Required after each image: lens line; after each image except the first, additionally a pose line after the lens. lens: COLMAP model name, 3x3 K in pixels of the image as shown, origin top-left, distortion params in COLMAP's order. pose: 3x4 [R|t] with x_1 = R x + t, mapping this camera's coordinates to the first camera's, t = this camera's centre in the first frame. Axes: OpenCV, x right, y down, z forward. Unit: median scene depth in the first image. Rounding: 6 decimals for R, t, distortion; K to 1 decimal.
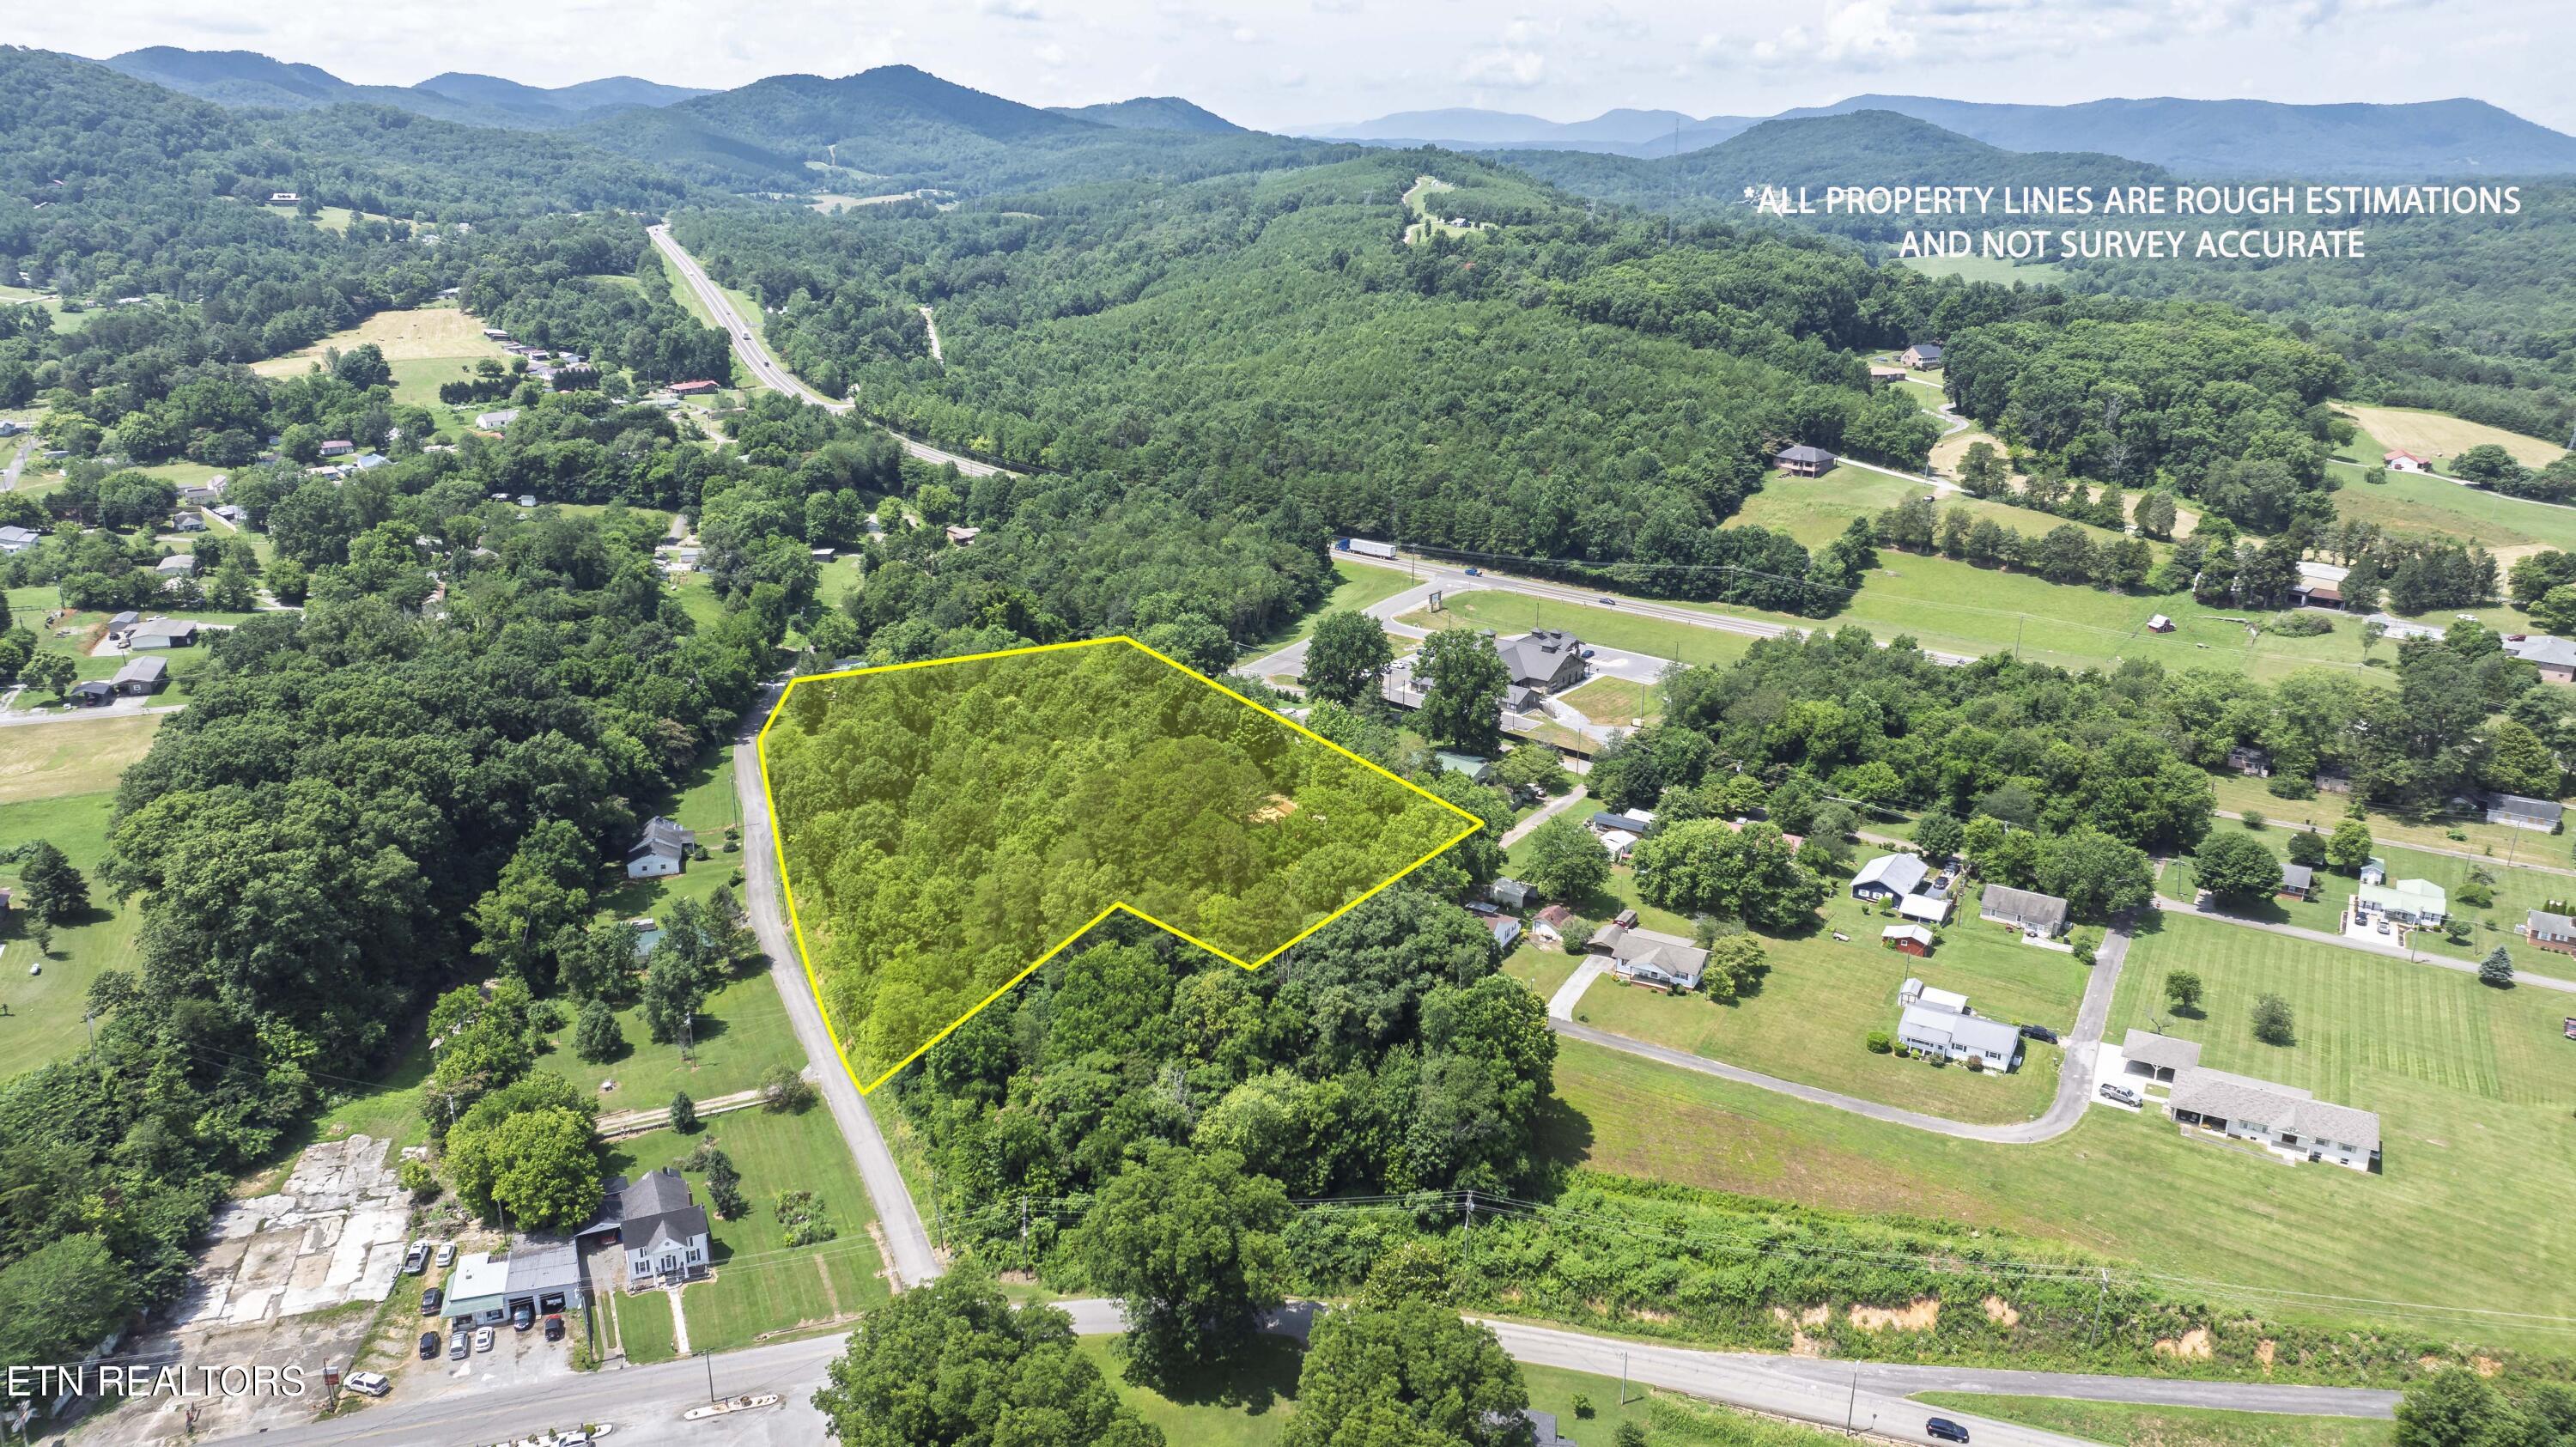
lens RADIAL K [[1829.7, 0, 1288.0], [0, 1829.7, 723.5], [0, 0, 1]] dist [-0.053209, 0.057208]
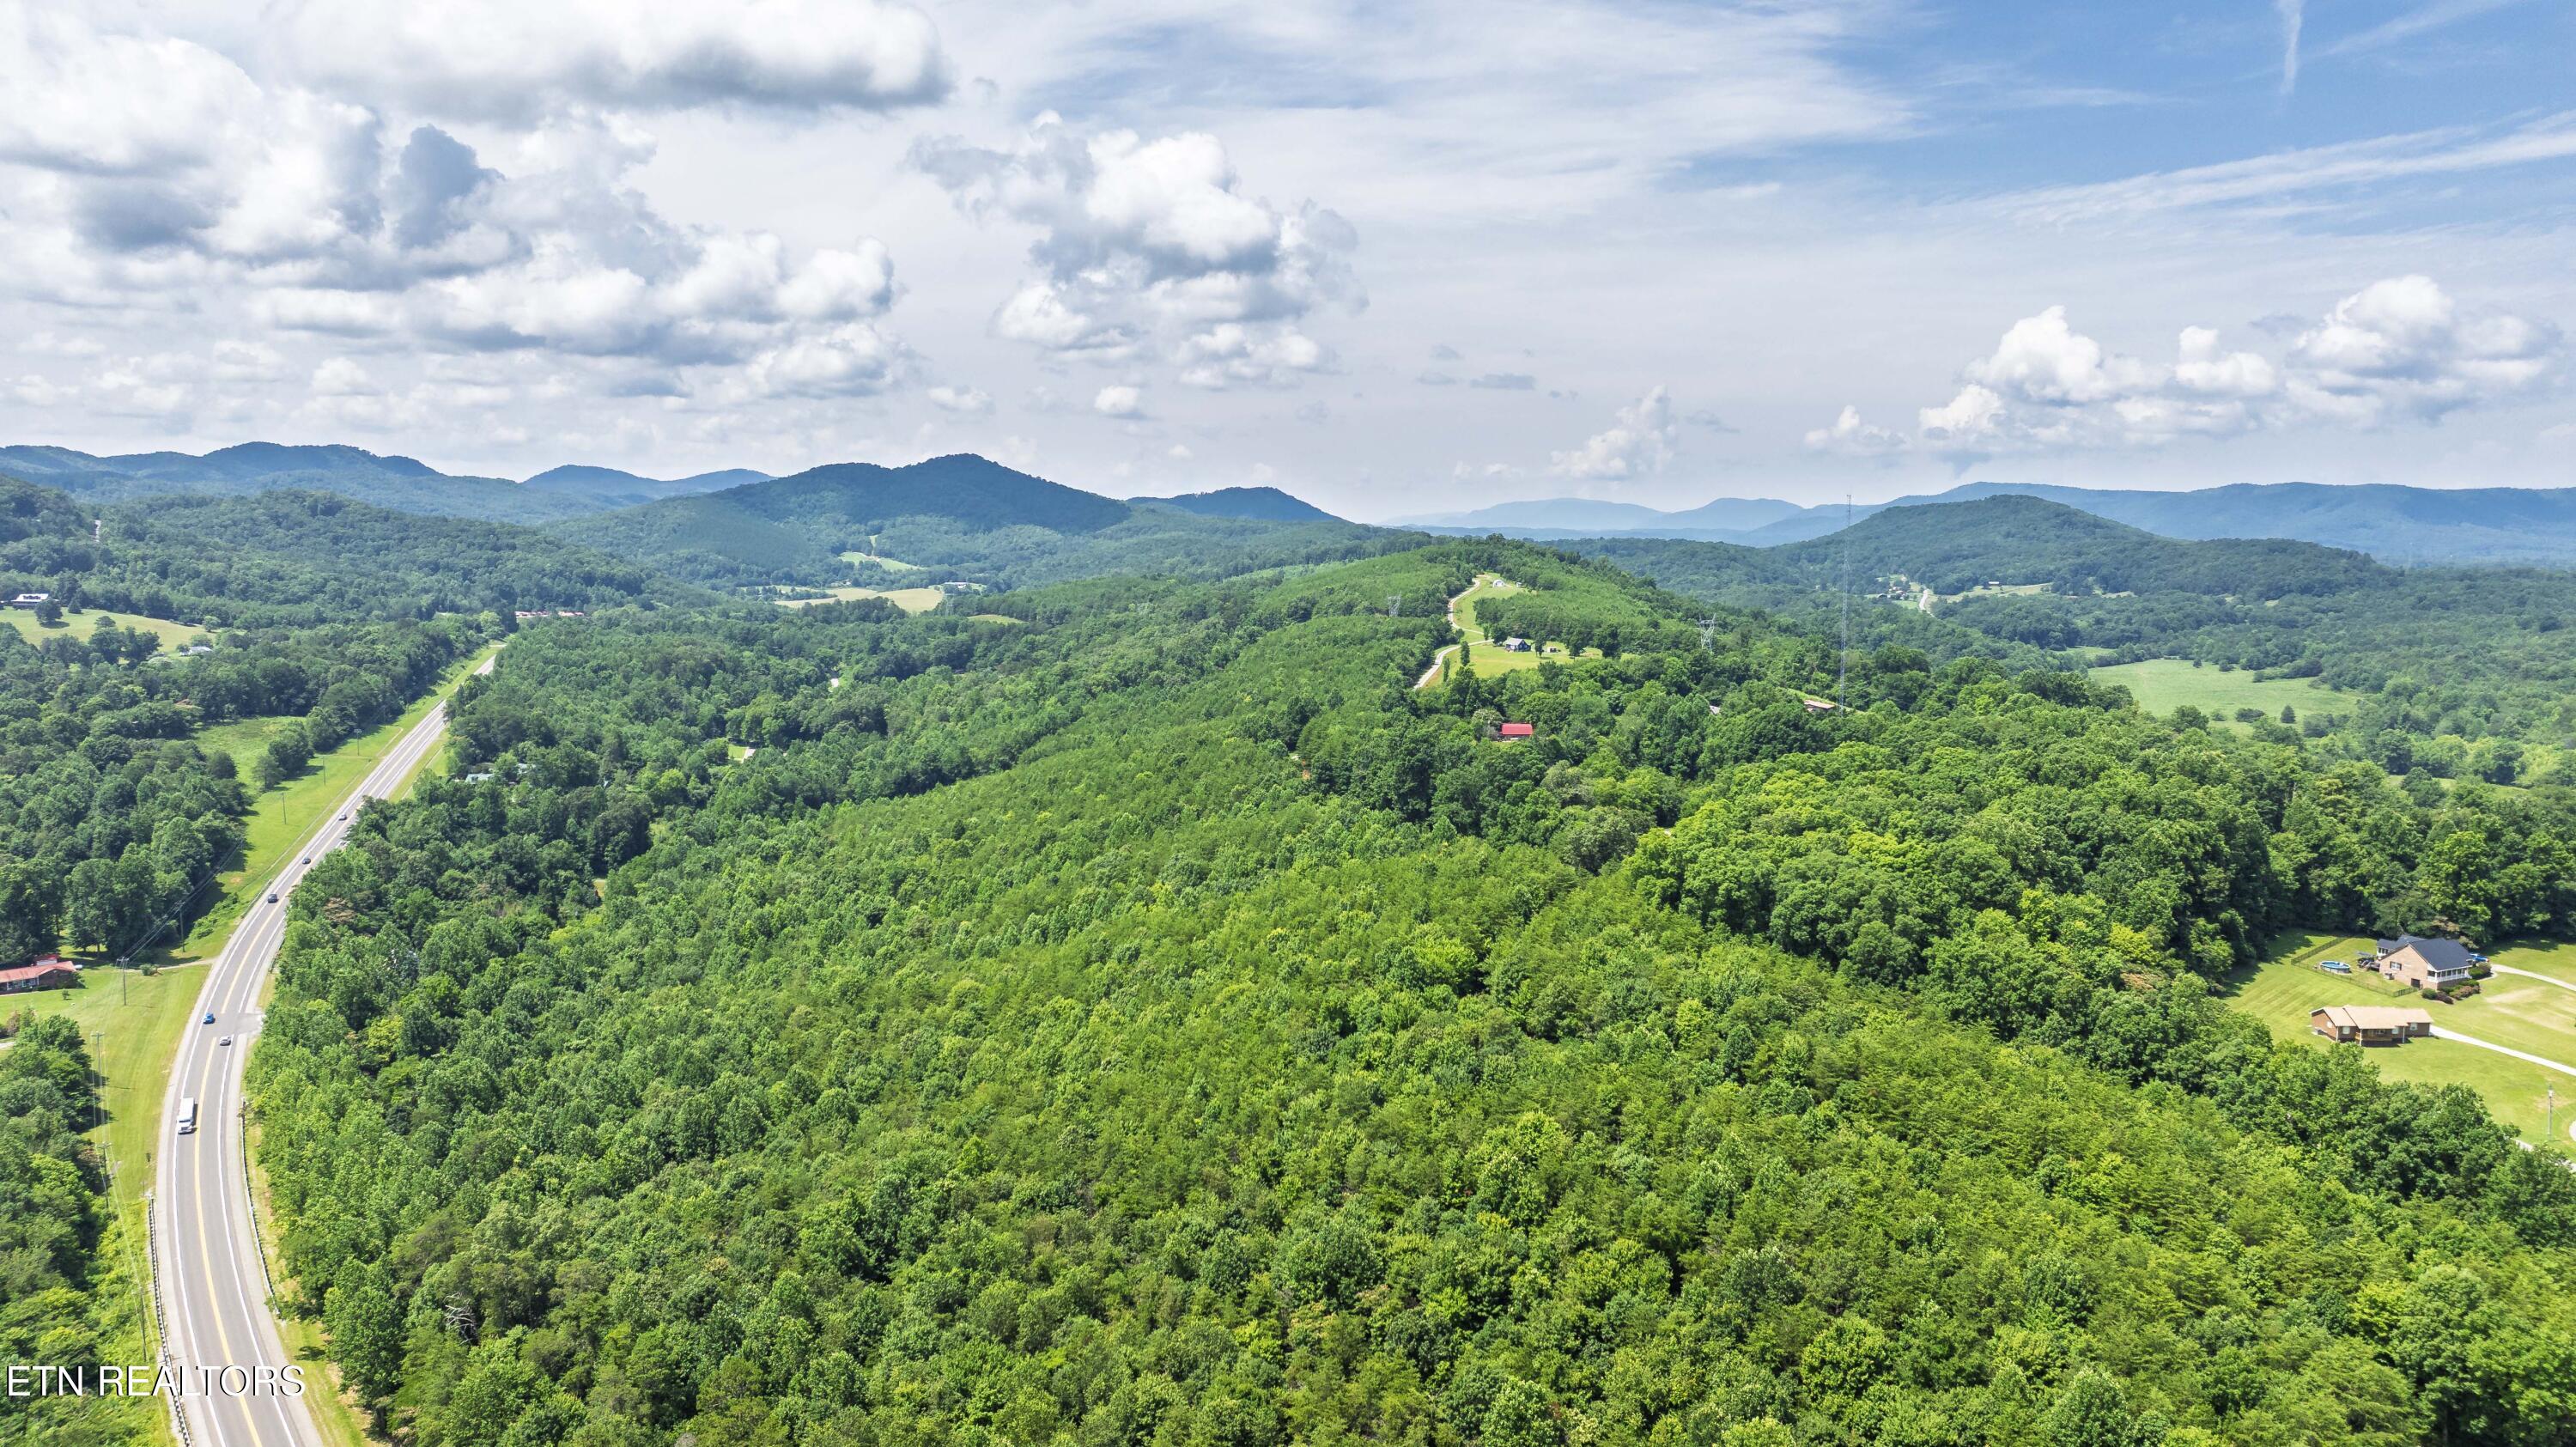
lens RADIAL K [[1829.7, 0, 1288.0], [0, 1829.7, 723.5], [0, 0, 1]] dist [-0.053209, 0.057208]
pose [[0.998102, 0.004212, -0.061440, 0.041321], [-0.016590, 0.979165, -0.202387, -0.084061], [0.059307, 0.203022, 0.977376, 0.262300]]
